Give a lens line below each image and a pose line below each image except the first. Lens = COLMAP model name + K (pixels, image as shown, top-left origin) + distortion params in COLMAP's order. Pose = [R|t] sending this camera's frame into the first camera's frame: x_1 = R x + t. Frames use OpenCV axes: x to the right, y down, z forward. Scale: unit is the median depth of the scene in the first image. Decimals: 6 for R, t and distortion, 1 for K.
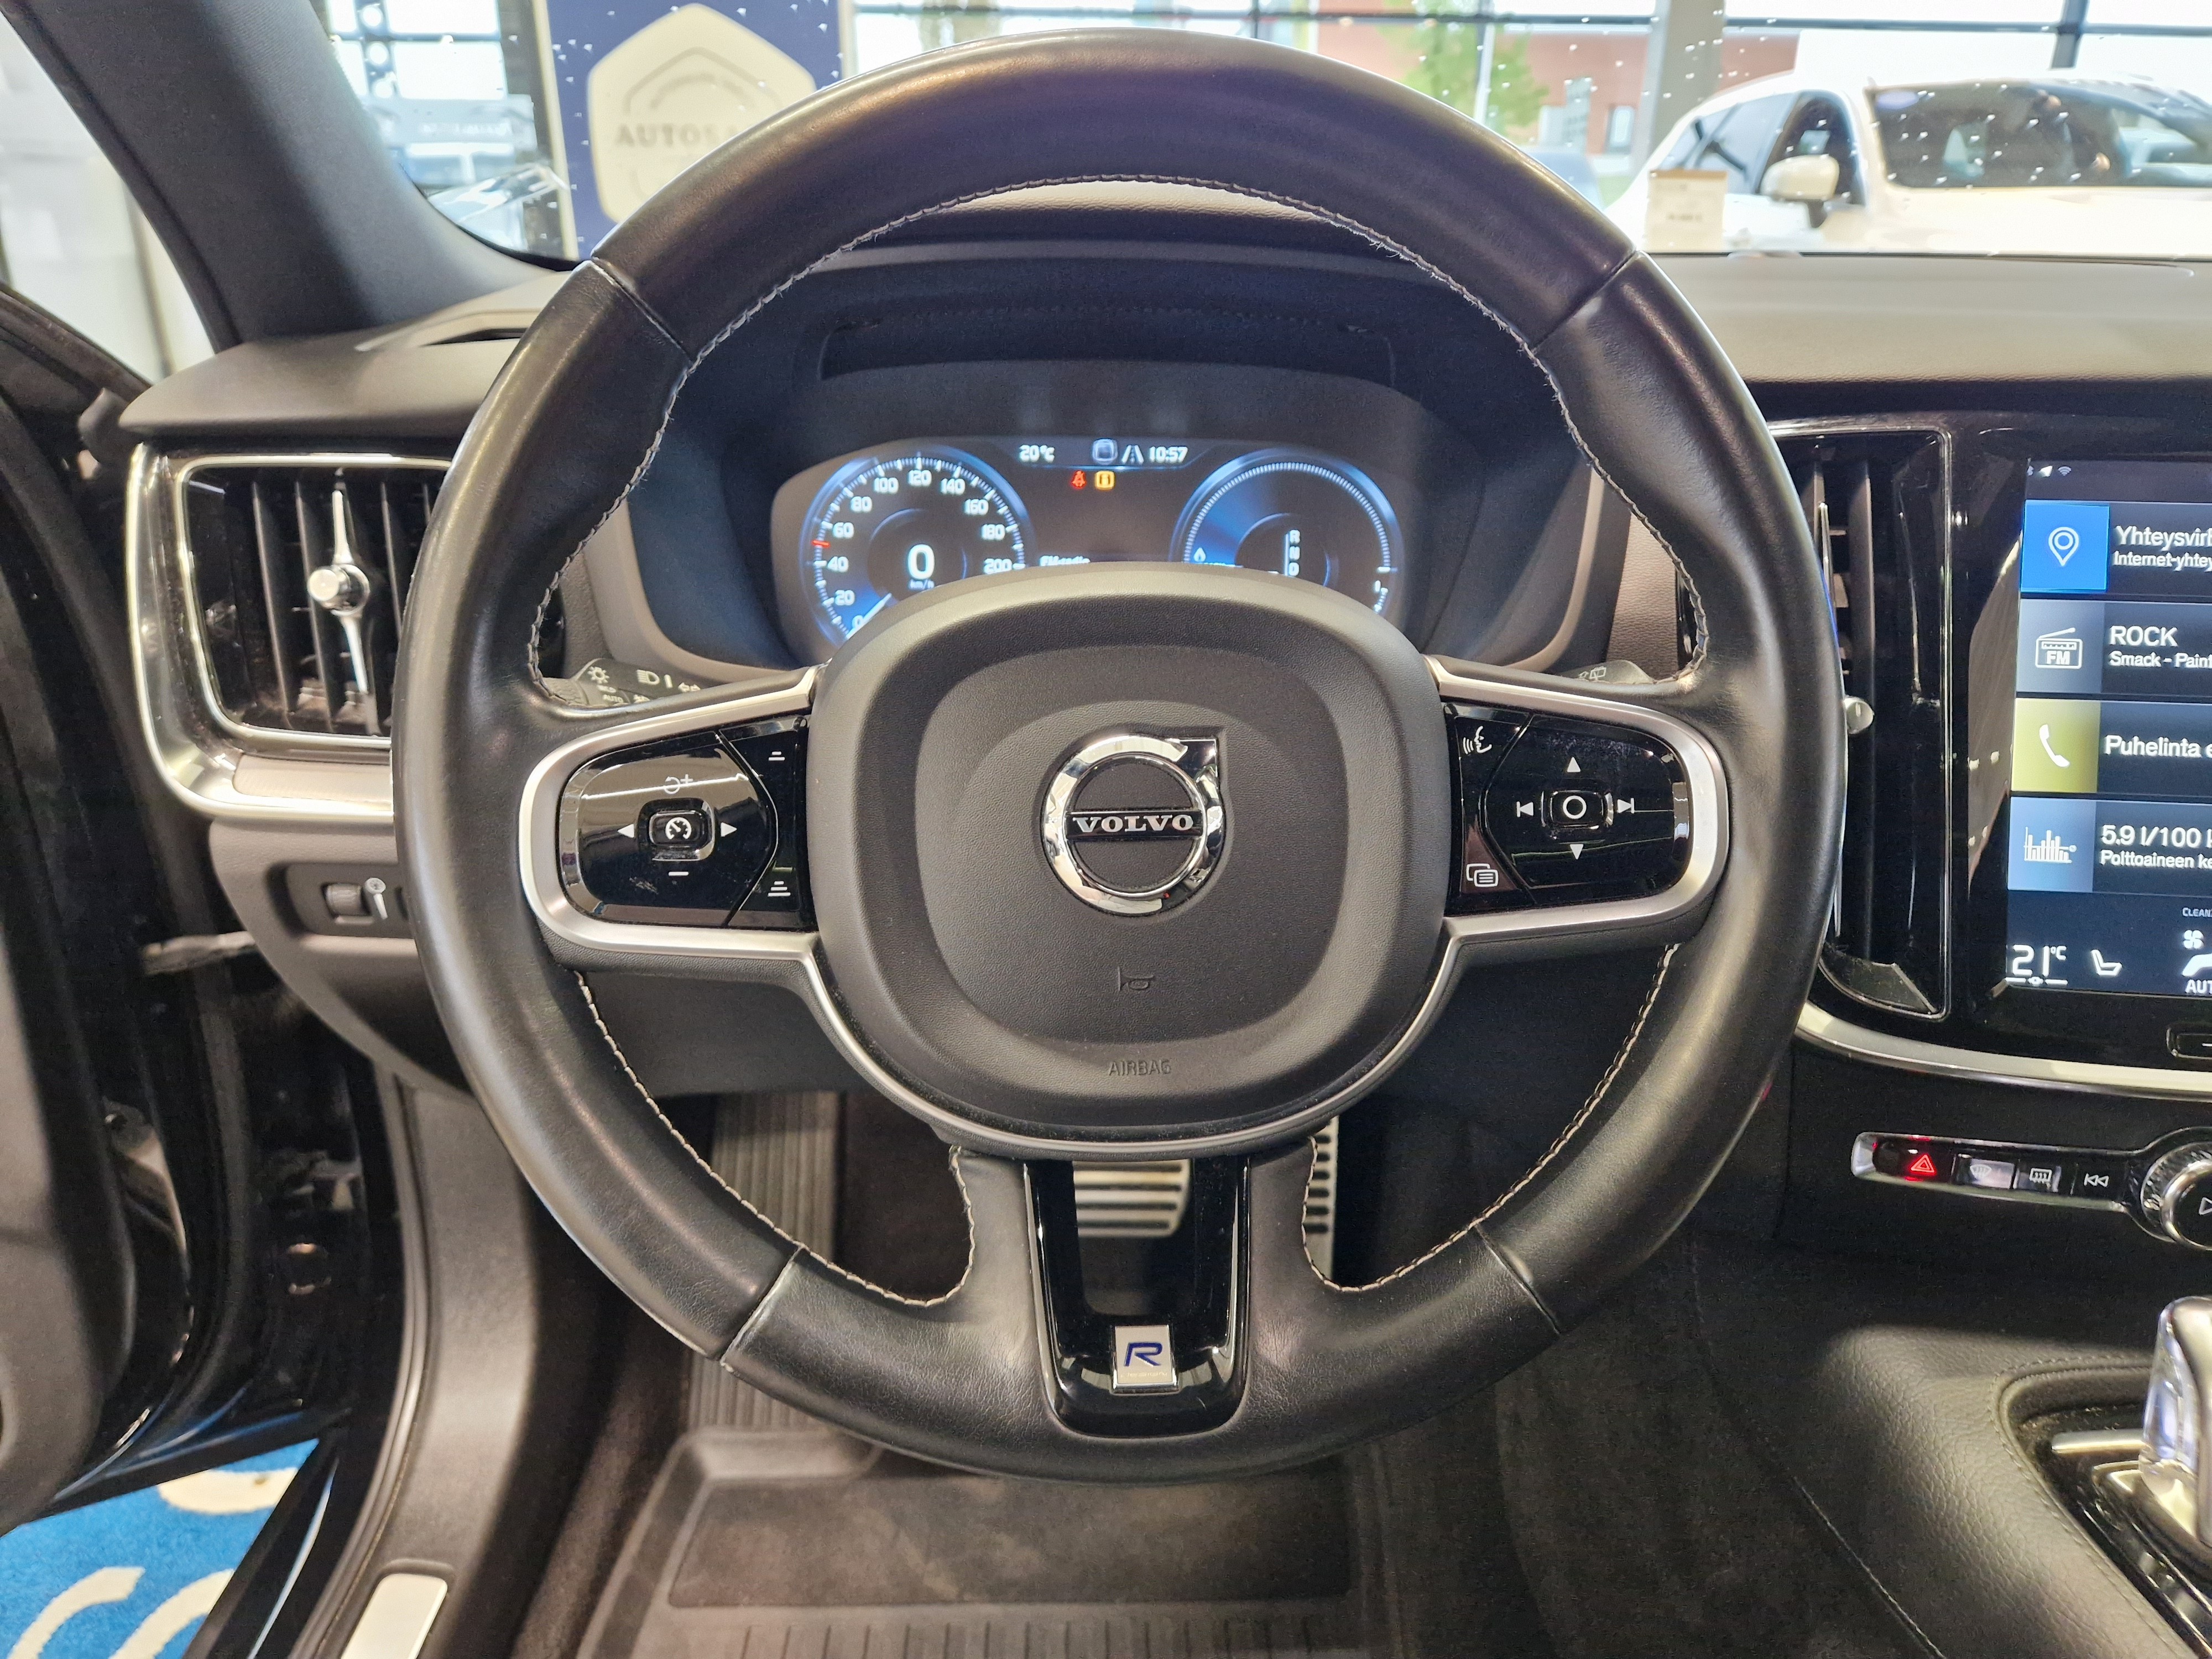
lens RADIAL K [[1501.0, 0, 1113.3], [0, 1501.0, 836.2], [0, 0, 1]] dist [0.043044, -0.038471]
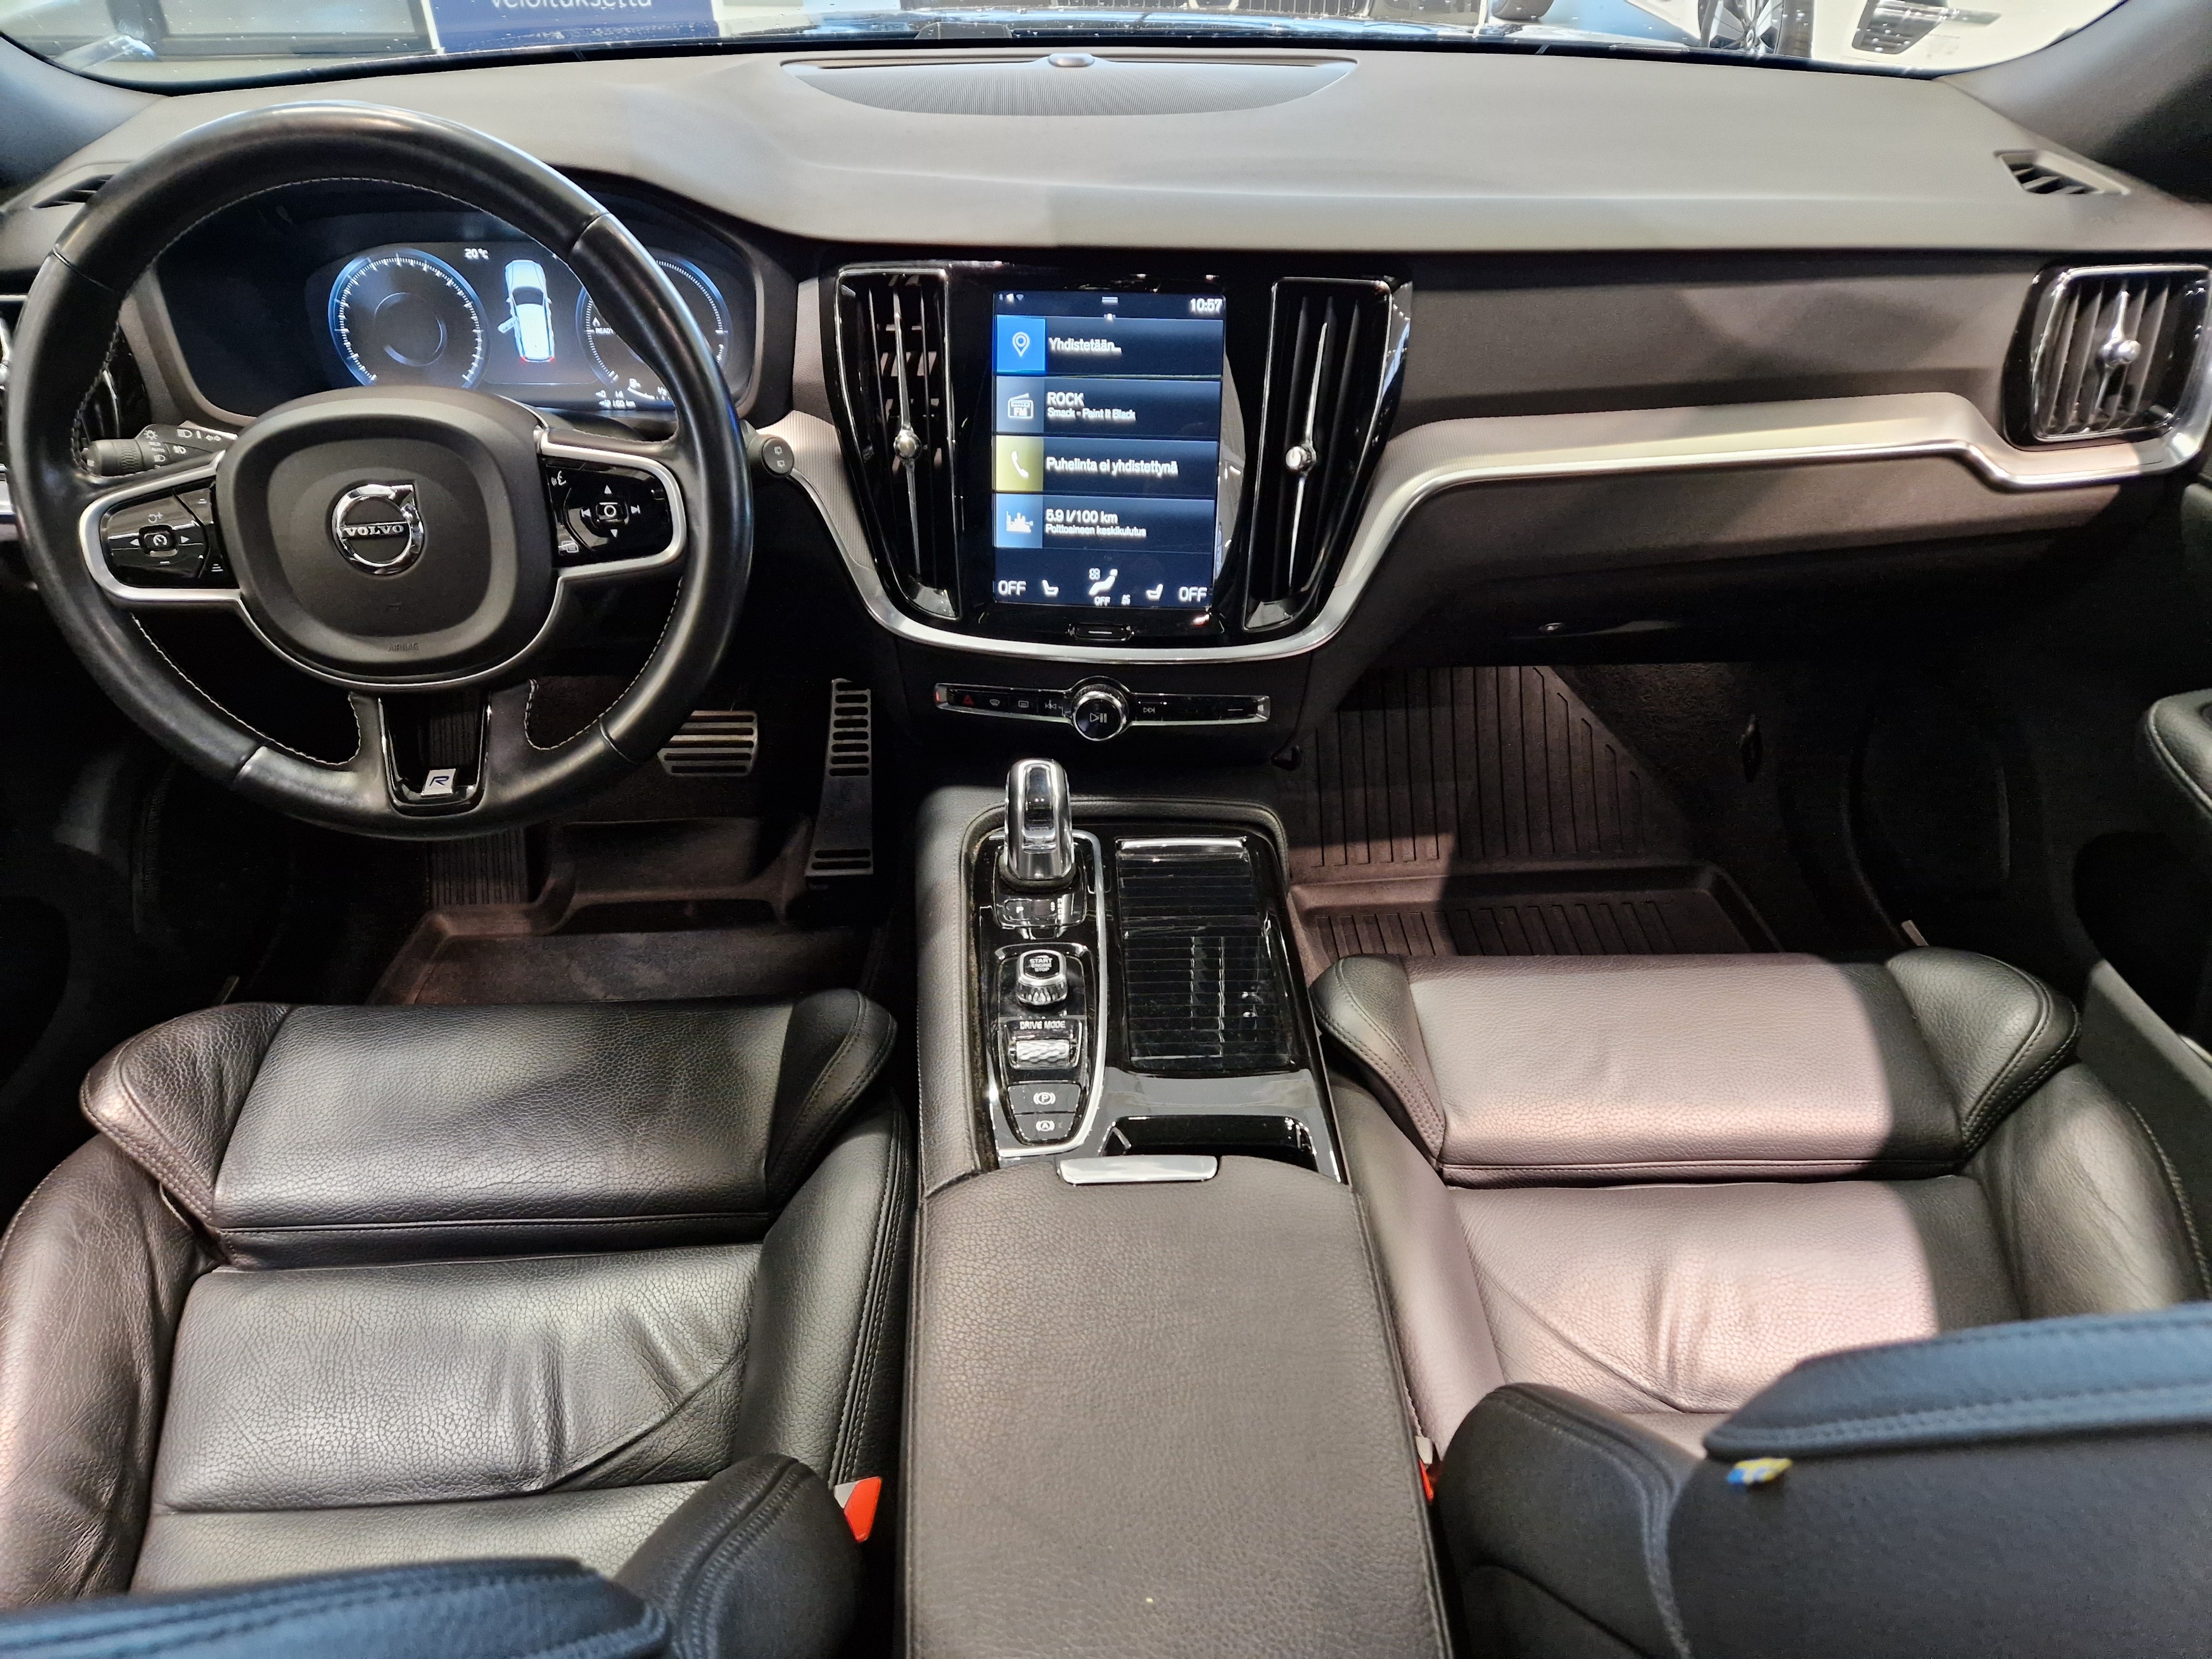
lens RADIAL K [[1472.2, 0, 1108.5], [0, 1472.2, 852.7], [0, 0, 1]] dist [0.089518, -0.082743]
pose [[0.999651, -0.018941, 0.018400, 0.685773], [0.013359, 0.963782, 0.266356, -0.082036], [-0.022778, -0.266017, 0.963699, -0.802414]]
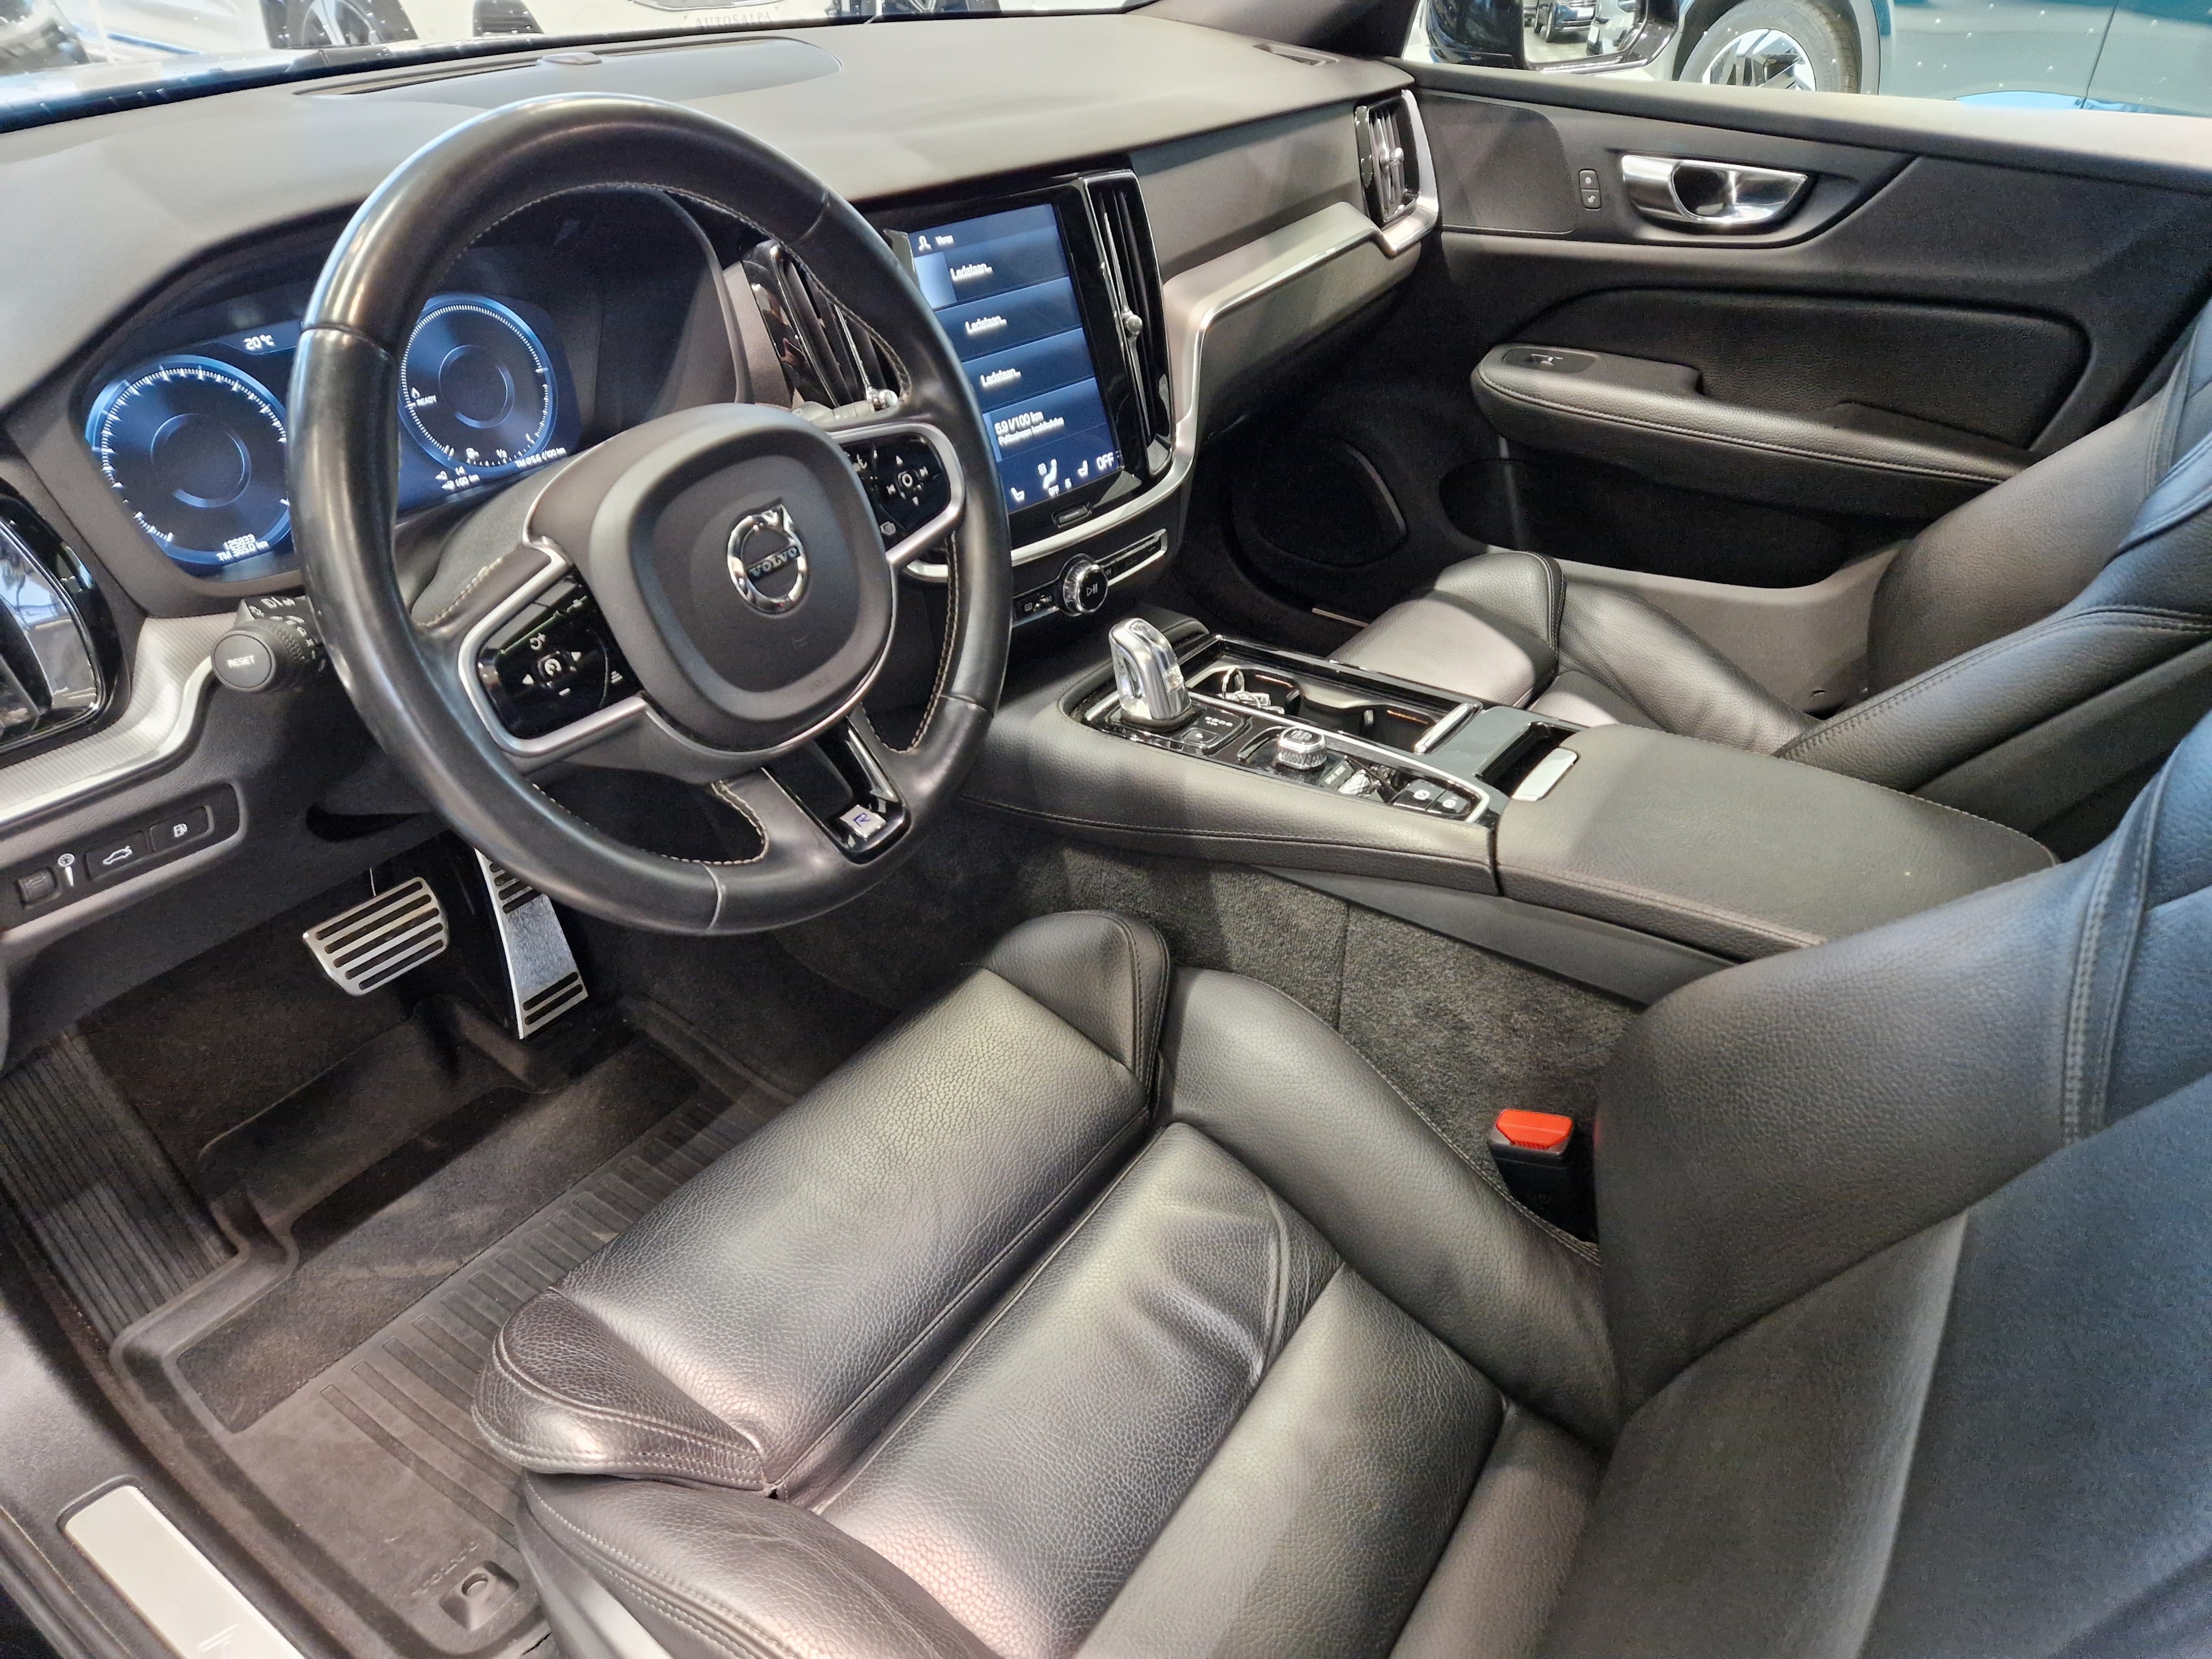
lens RADIAL K [[1472.2, 0, 1108.5], [0, 1472.2, 852.7], [0, 0, 1]] dist [0.089518, -0.082743]
pose [[0.588988, -0.457996, 0.665833, -0.792696], [0.286856, 0.888738, 0.357572, -0.159510], [-0.755518, -0.019608, 0.654835, -0.377508]]
